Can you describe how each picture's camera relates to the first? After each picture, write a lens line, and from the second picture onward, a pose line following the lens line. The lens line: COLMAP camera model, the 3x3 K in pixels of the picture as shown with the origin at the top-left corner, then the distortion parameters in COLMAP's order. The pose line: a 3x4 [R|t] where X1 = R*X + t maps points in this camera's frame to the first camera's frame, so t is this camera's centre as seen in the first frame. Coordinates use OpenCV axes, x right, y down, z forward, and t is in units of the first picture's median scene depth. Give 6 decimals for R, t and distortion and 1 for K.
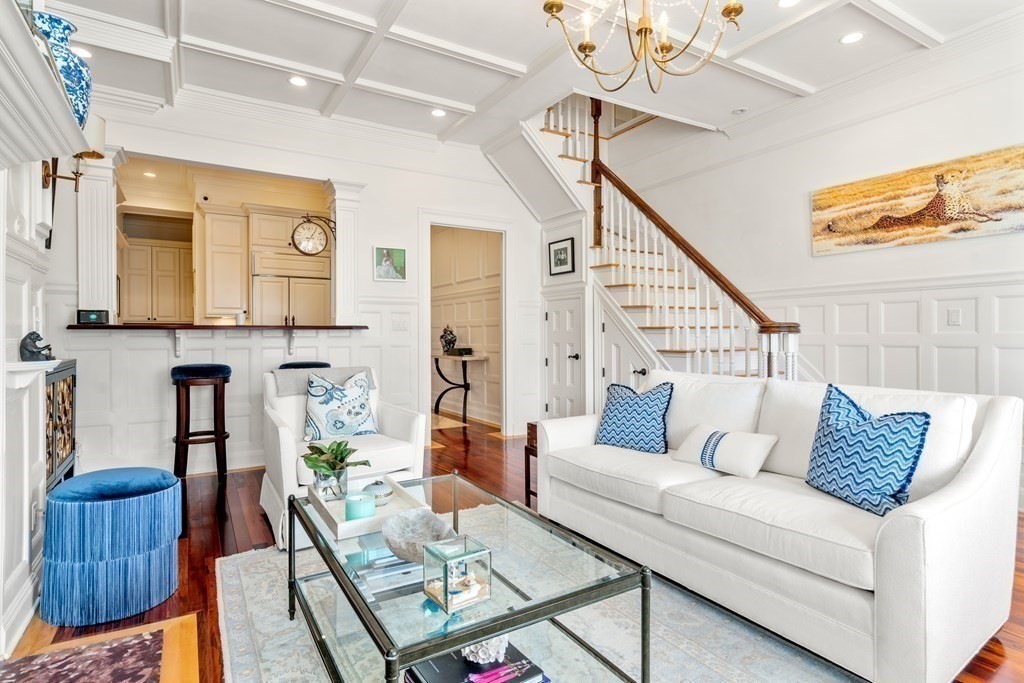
lens RADIAL K [[529.8, 0, 512.0], [0, 529.8, 341.5], [0, 0, 1]] dist [-0.000816, 0.000042]
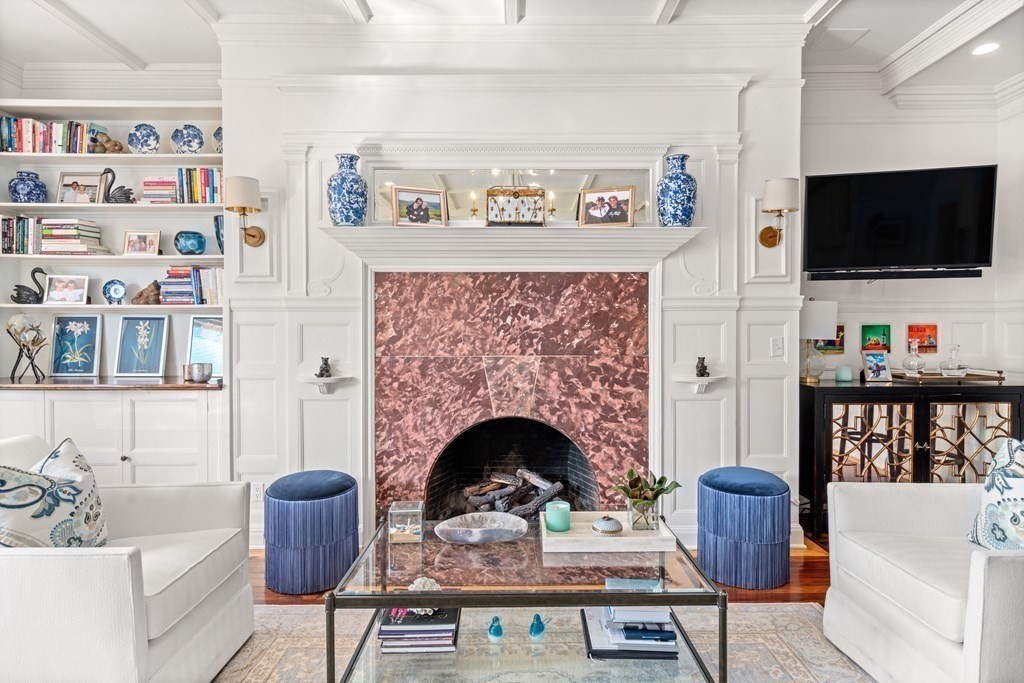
lens RADIAL K [[571.8, 0, 512.0], [0, 571.8, 341.5], [0, 0, 1]] dist [0.003072, 0.001422]
pose [[-0.518967, 0.017168, -0.854622, 0.351820], [-0.012587, 0.999536, 0.027722, -0.045738], [0.854702, 0.025144, -0.518510, 0.638310]]
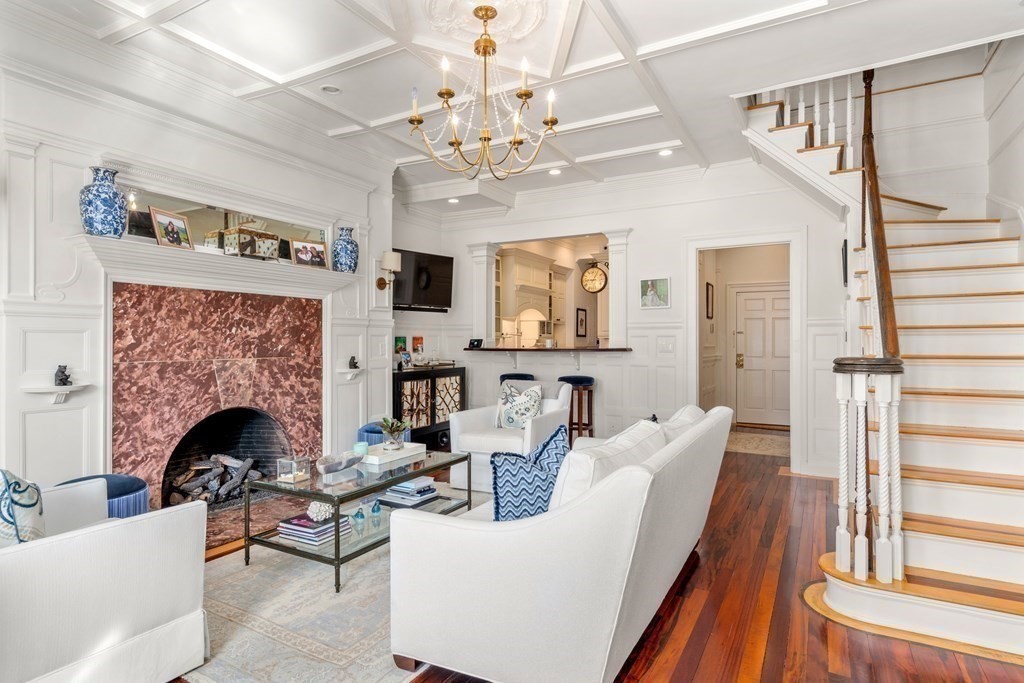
lens RADIAL K [[550.0, 0, 512.0], [0, 550.0, 341.5], [0, 0, 1]] dist [0.002724, 0.000480]
pose [[0.489269, 0.001971, -0.872130, 0.730821], [-0.016078, 0.999848, -0.006760, -0.035581], [0.871984, 0.017330, 0.489227, 0.192363]]
